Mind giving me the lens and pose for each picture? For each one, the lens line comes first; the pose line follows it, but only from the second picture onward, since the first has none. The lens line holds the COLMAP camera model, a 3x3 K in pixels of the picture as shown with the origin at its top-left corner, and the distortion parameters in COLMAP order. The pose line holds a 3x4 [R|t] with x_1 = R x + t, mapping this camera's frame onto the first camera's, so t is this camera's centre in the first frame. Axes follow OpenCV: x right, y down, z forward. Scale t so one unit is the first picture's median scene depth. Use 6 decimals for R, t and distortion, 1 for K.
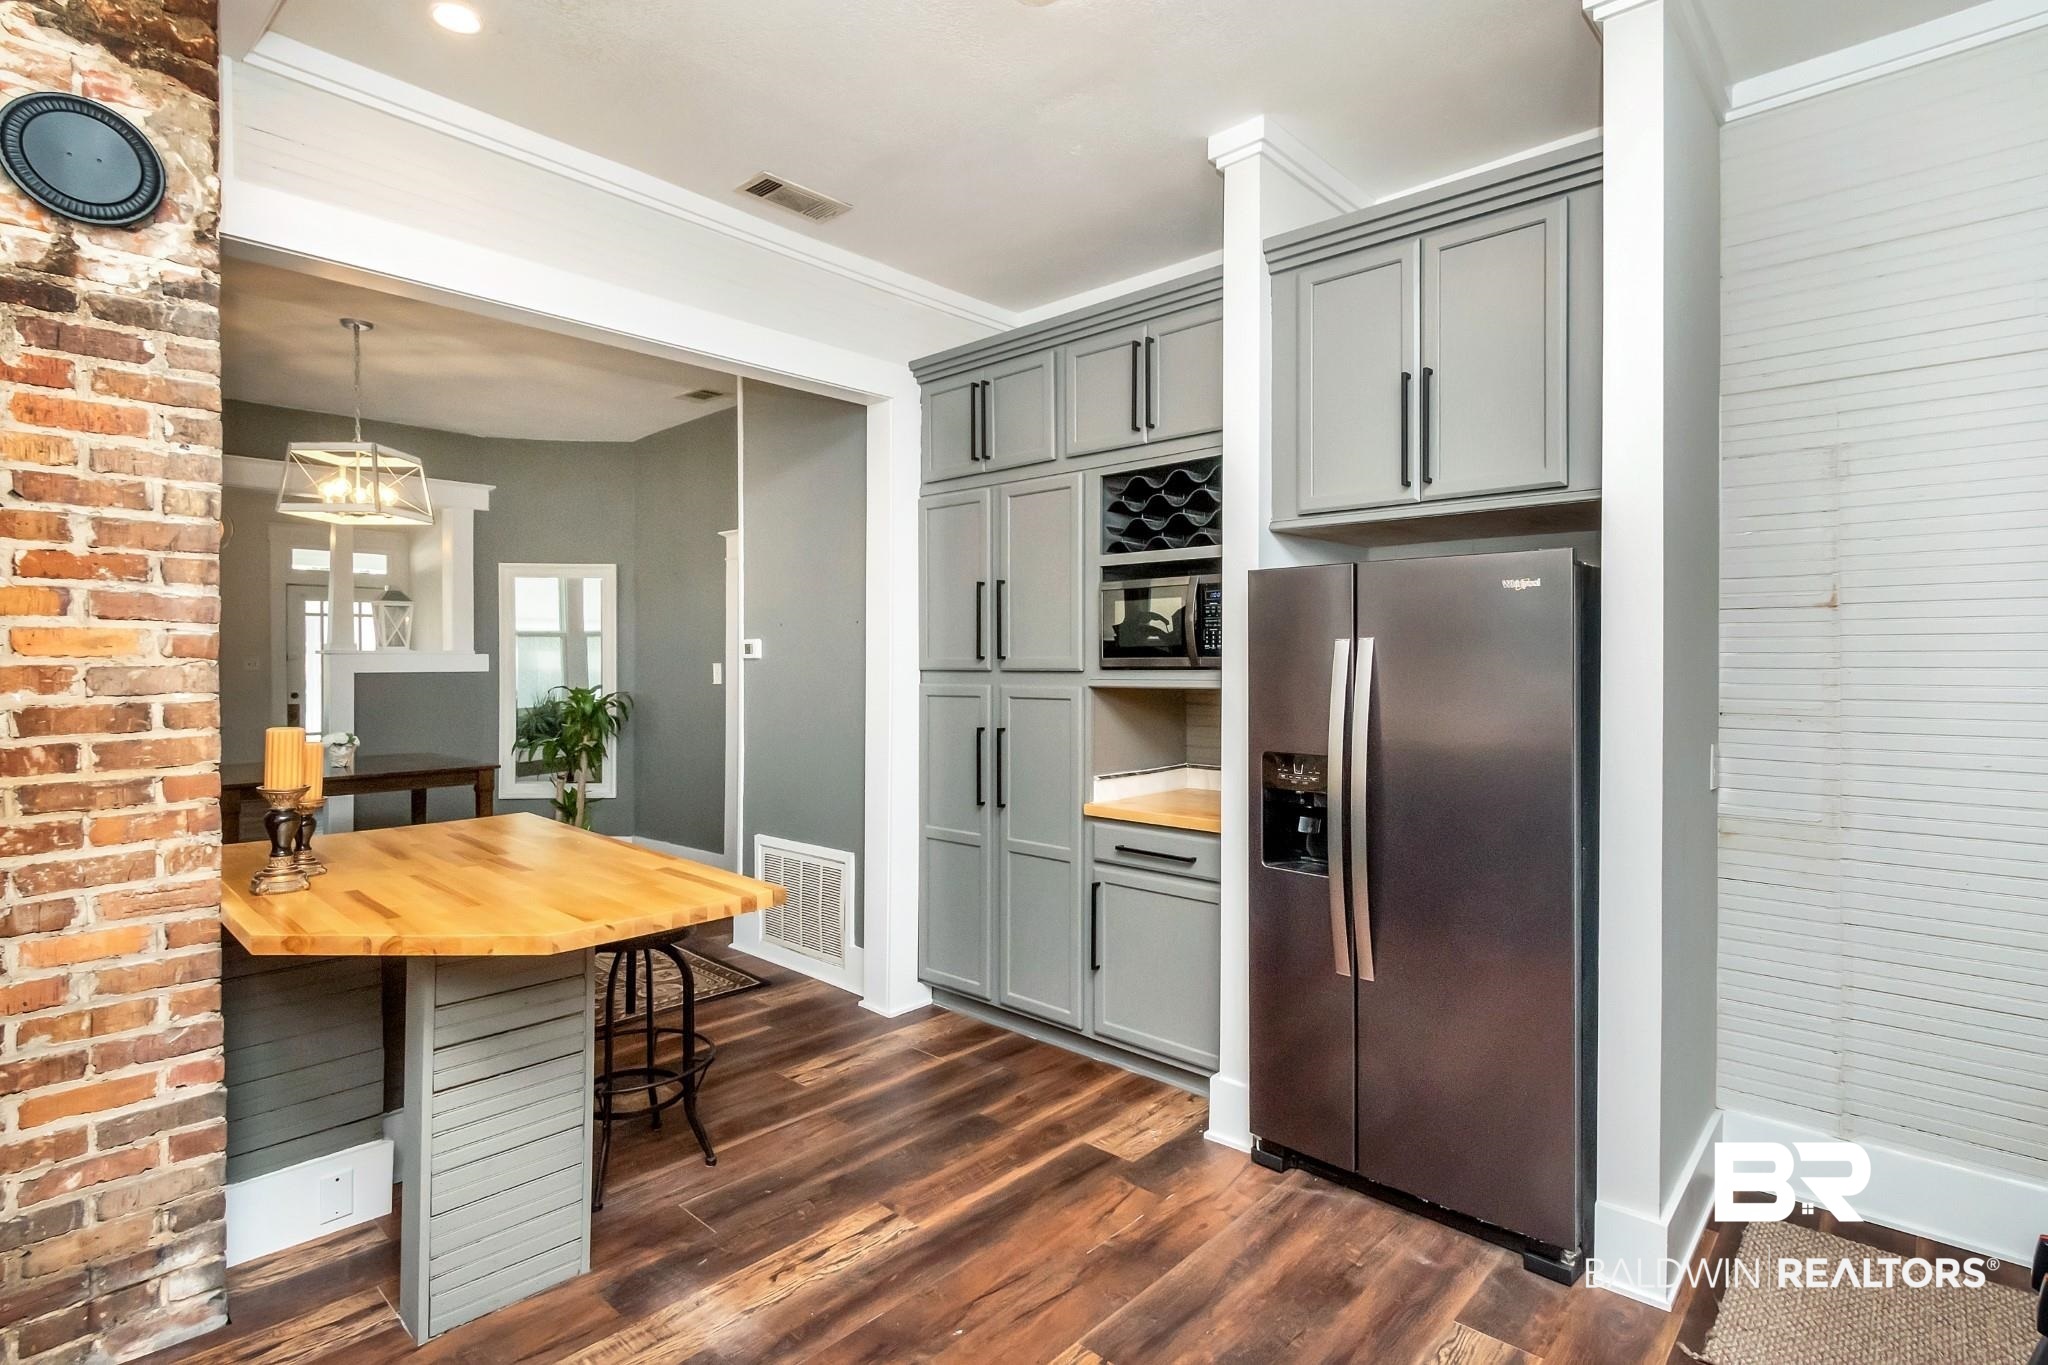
lens RADIAL K [[1004.0, 0, 996.4], [0, 1004.0, 658.2], [0, 0, 1]] dist [-0.006494, 0.001245]
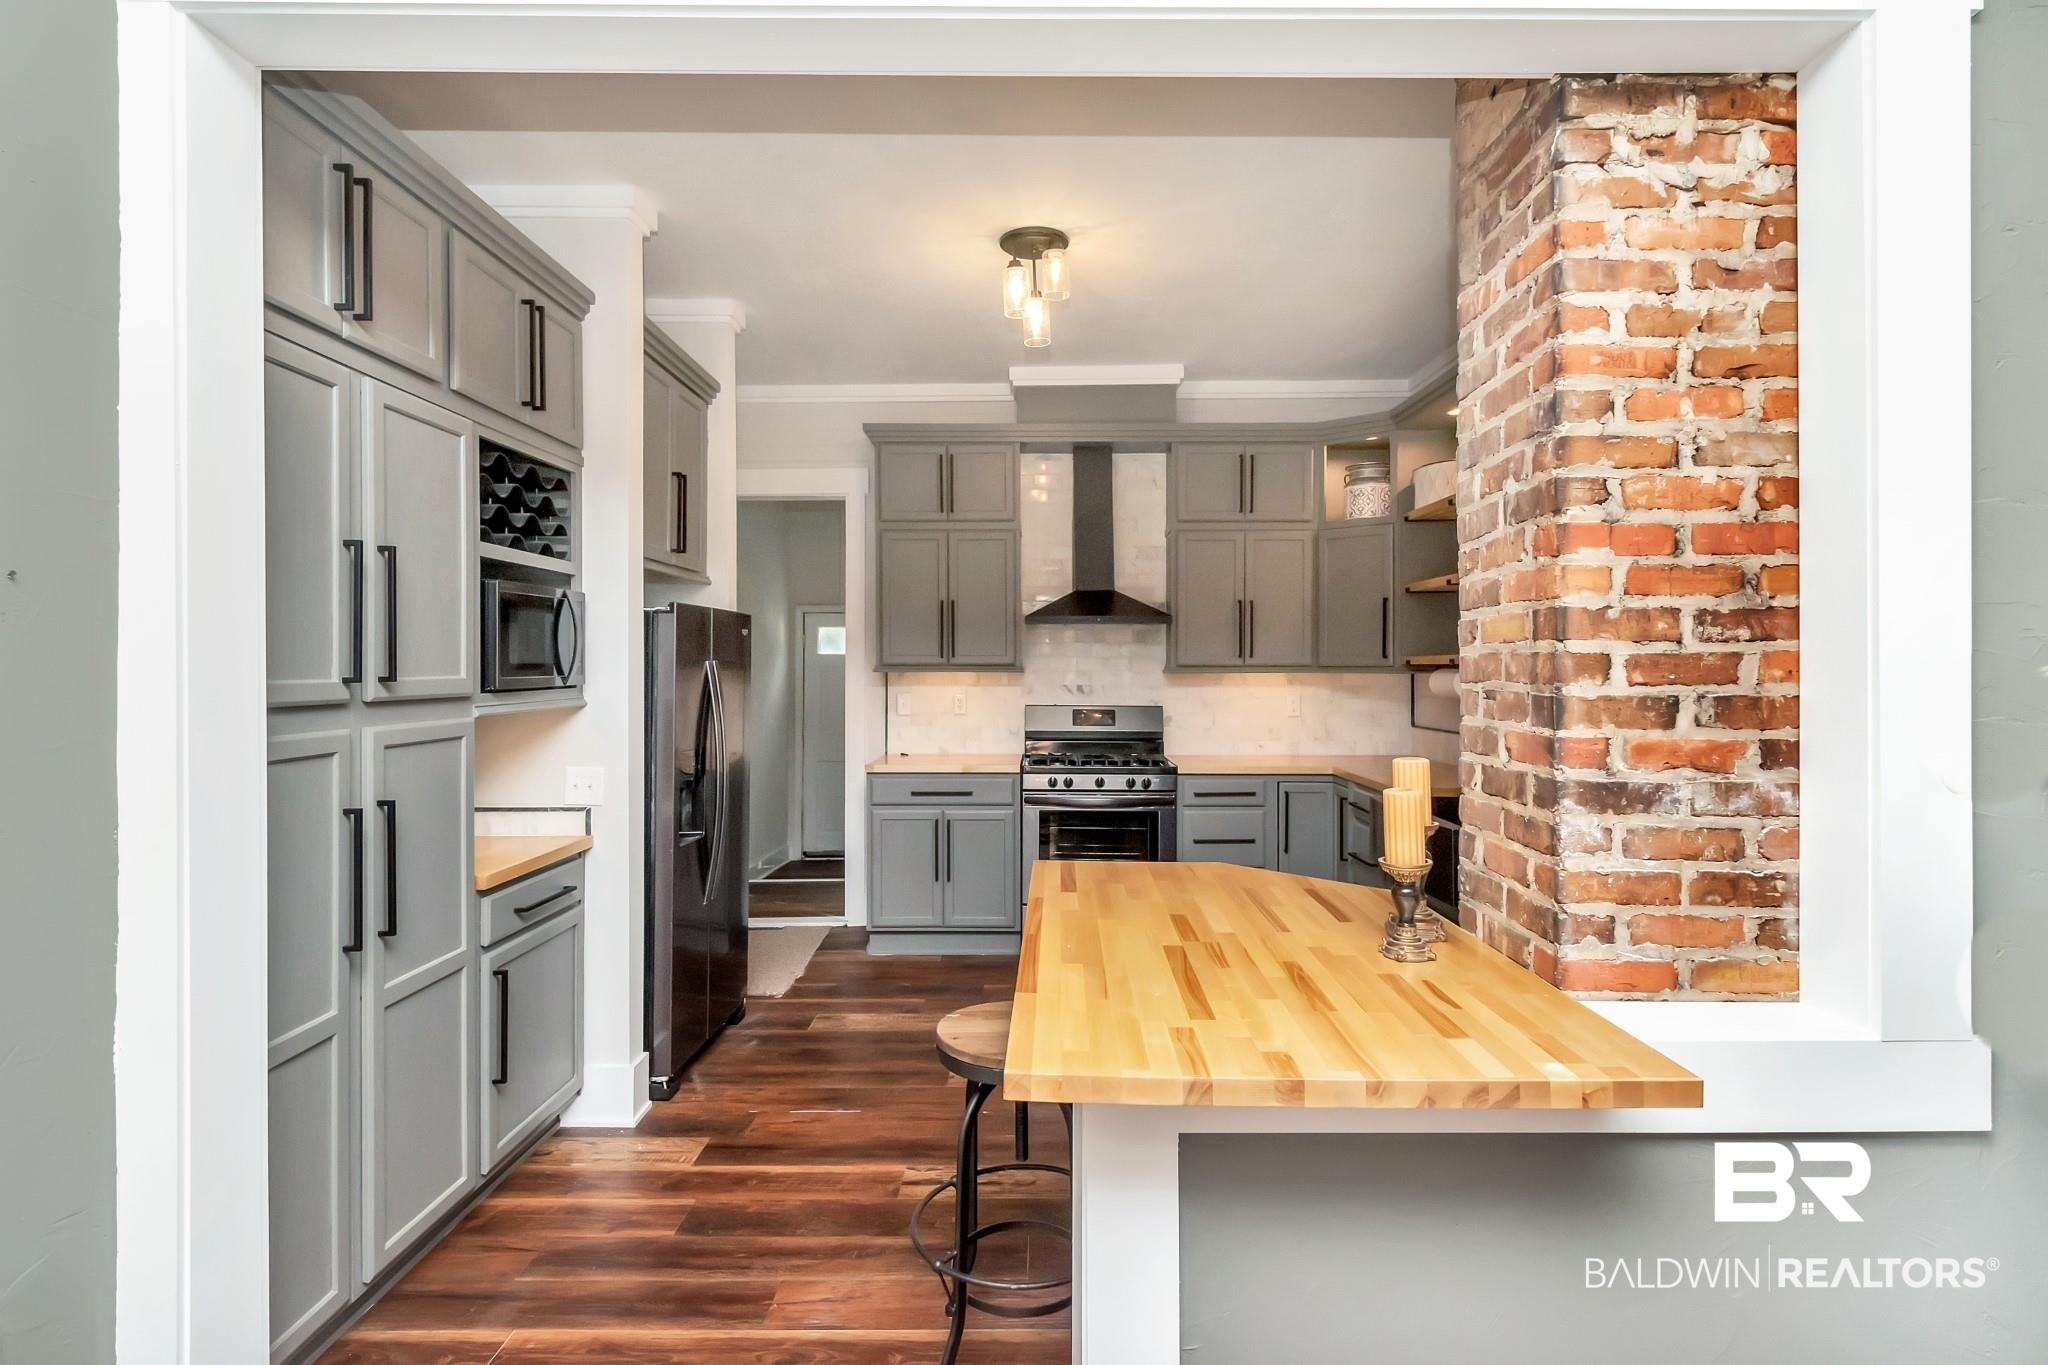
lens RADIAL K [[1033.0, 0, 1037.1], [0, 1033.0, 677.9], [0, 0, 1]] dist [-0.002816, -0.001070]
pose [[-0.690502, -0.007166, 0.723295, -1.017330], [0.001982, 0.999928, 0.011798, -0.012388], [-0.723328, 0.009580, -0.690438, 1.671864]]
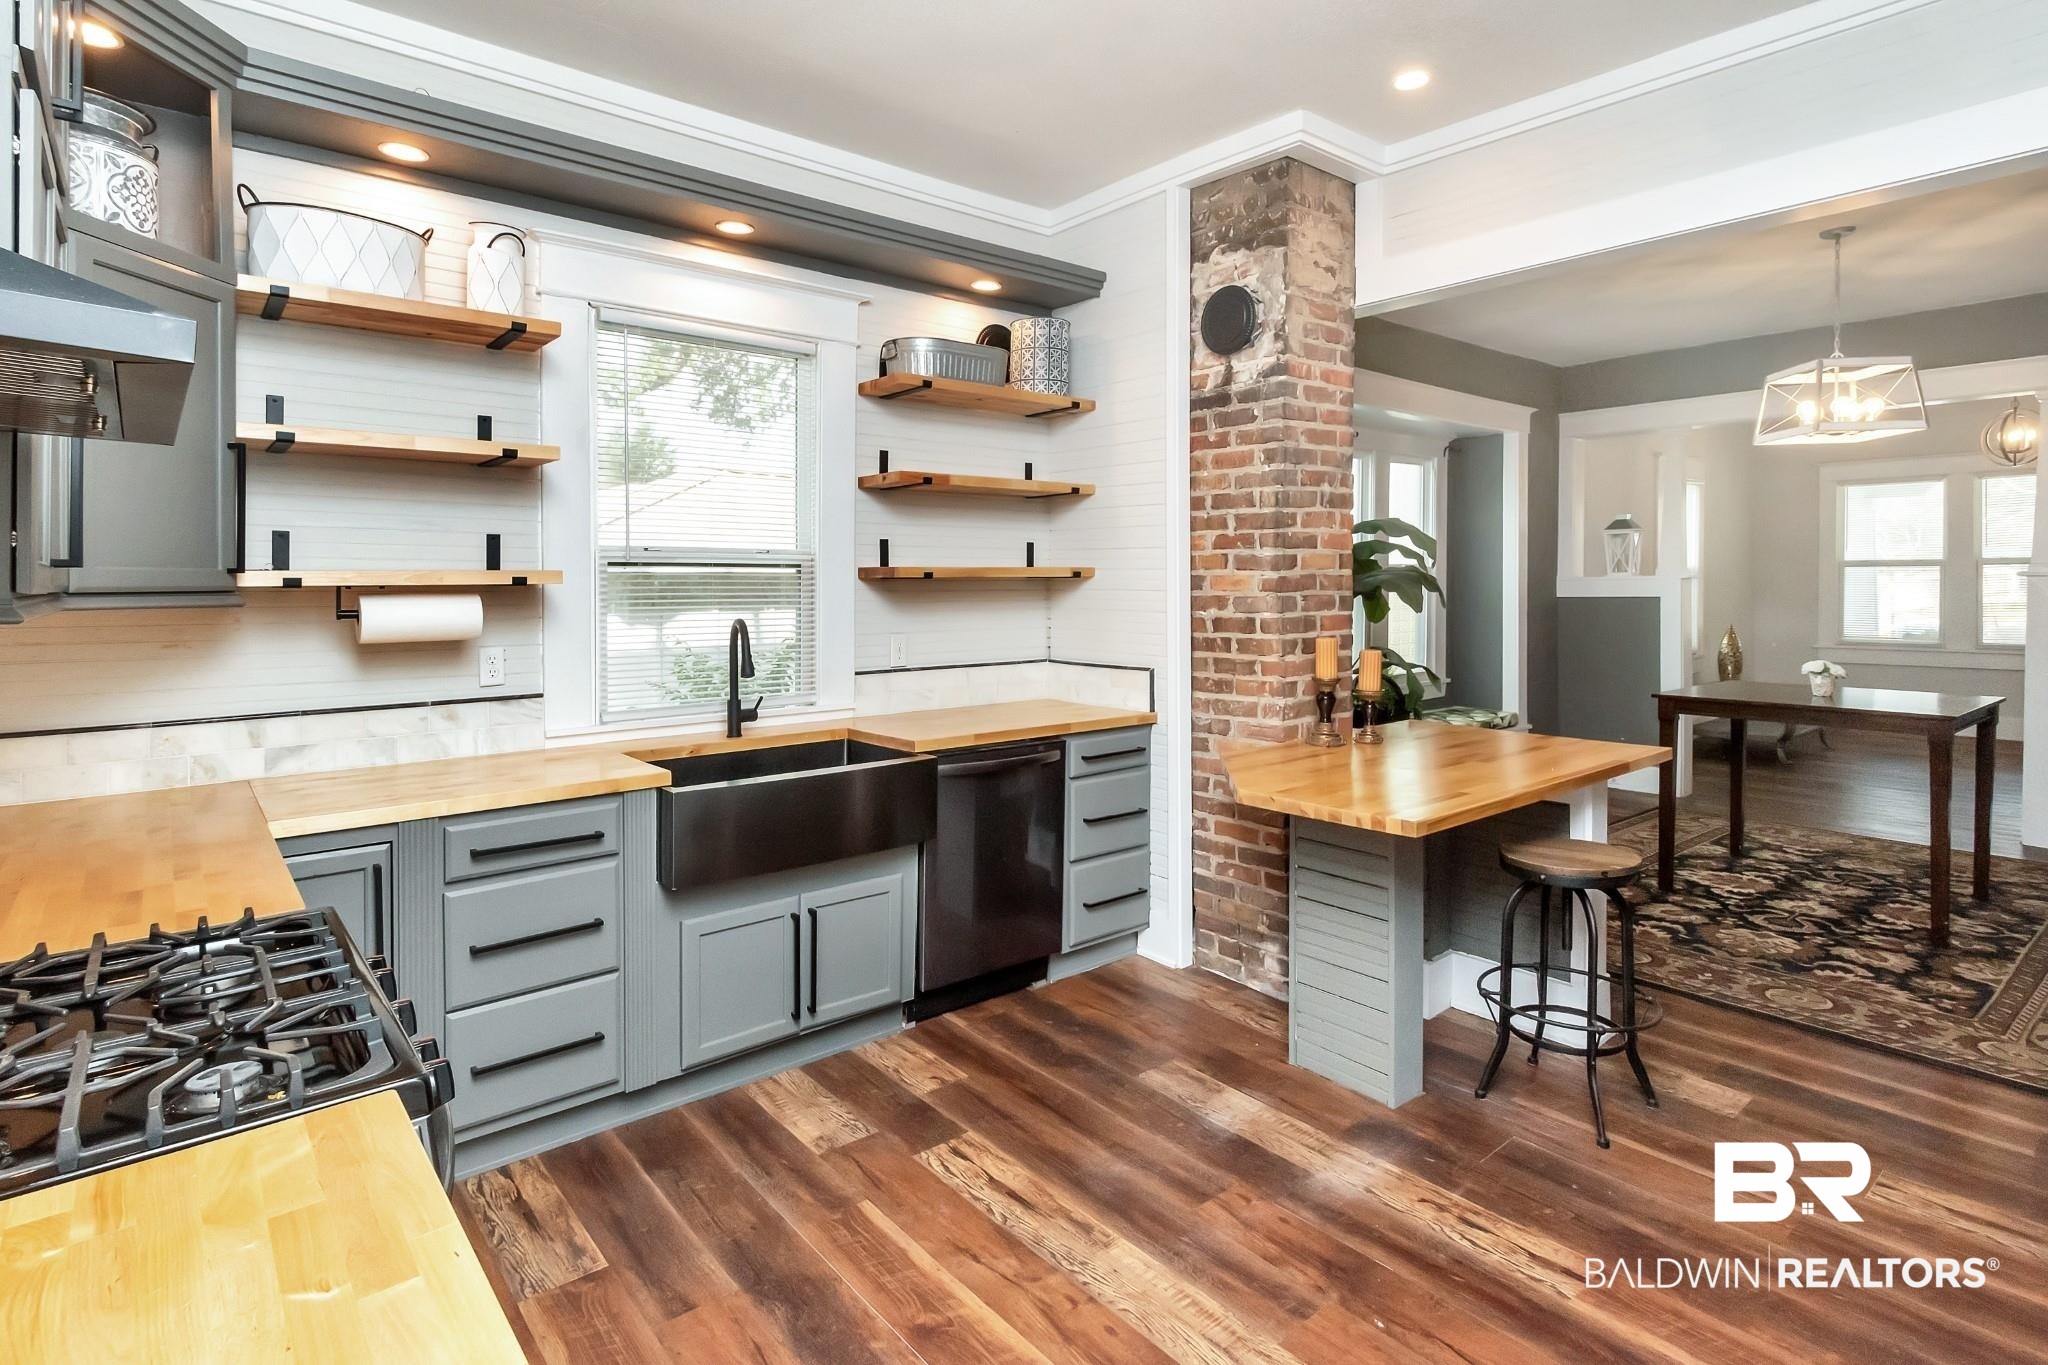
lens RADIAL K [[1033.0, 0, 1051.4], [0, 1033.0, 597.9], [0, 0, 1]] dist [-0.002816, -0.001070]
pose [[-0.097346, 0.020426, -0.995041, 0.765908], [0.004415, 0.999788, 0.020092, -0.021163], [0.995241, -0.002437, -0.097415, 0.647005]]
